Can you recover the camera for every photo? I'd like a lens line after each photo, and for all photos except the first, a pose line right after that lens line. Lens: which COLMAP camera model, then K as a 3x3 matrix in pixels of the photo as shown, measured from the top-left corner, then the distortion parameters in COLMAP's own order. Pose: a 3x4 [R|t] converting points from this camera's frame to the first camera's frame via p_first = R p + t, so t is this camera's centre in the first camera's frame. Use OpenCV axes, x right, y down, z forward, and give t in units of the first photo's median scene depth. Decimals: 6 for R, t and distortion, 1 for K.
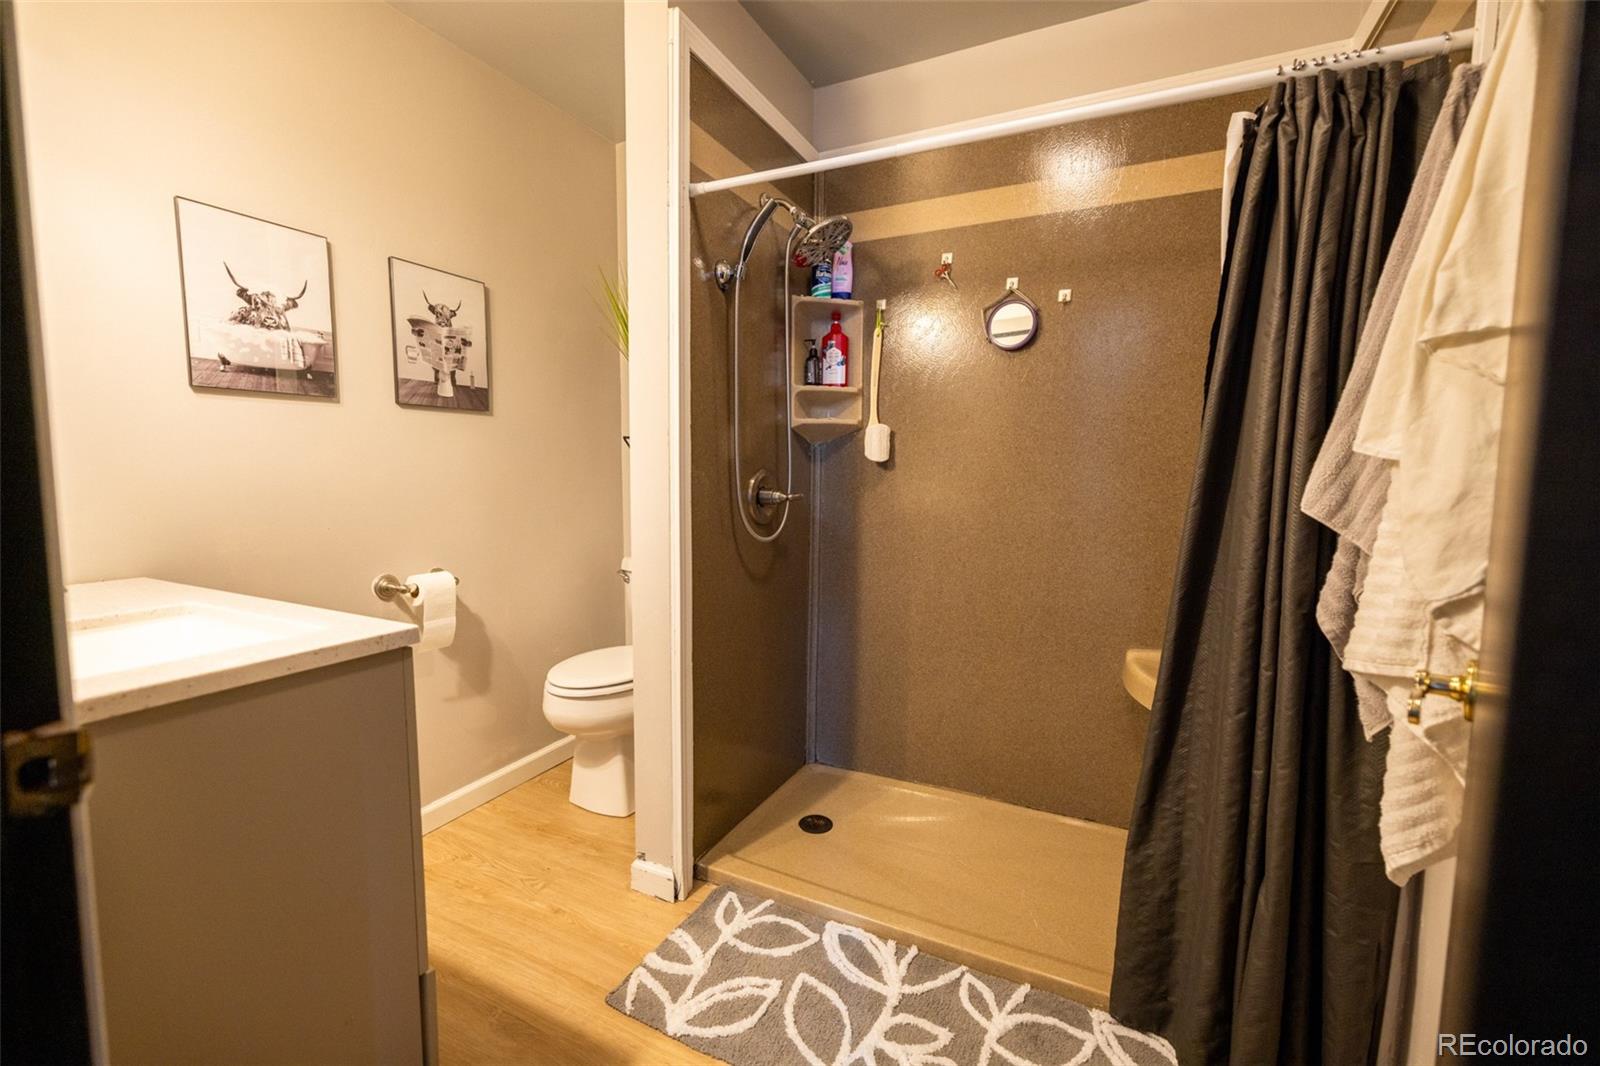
lens RADIAL K [[678.3, 0, 803.4], [0, 678.3, 535.4], [0, 0, 1]] dist [0.001435, 0.000160]
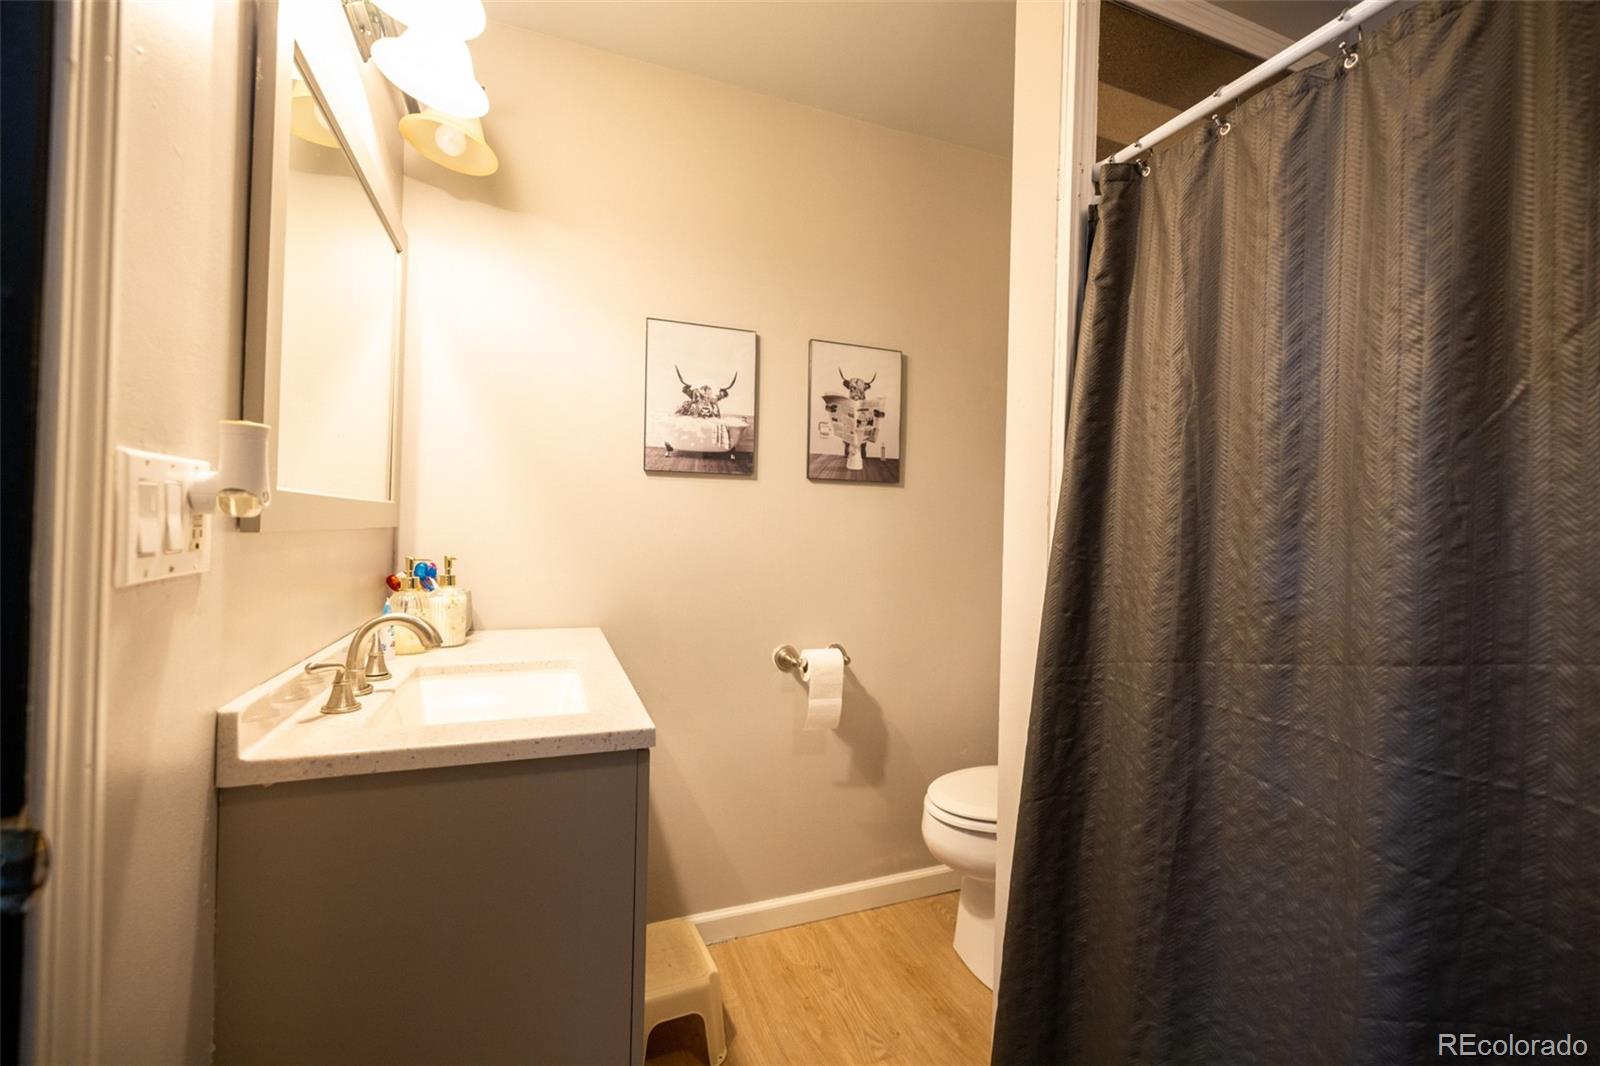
lens RADIAL K [[678.3, 0, 793.2], [0, 678.3, 530.1], [0, 0, 1]] dist [0.001435, 0.000160]
pose [[0.737237, 0.008233, -0.675584, 0.075942], [-0.084941, 0.993121, -0.080590, -0.032167], [0.670273, 0.116799, 0.732865, 0.241965]]
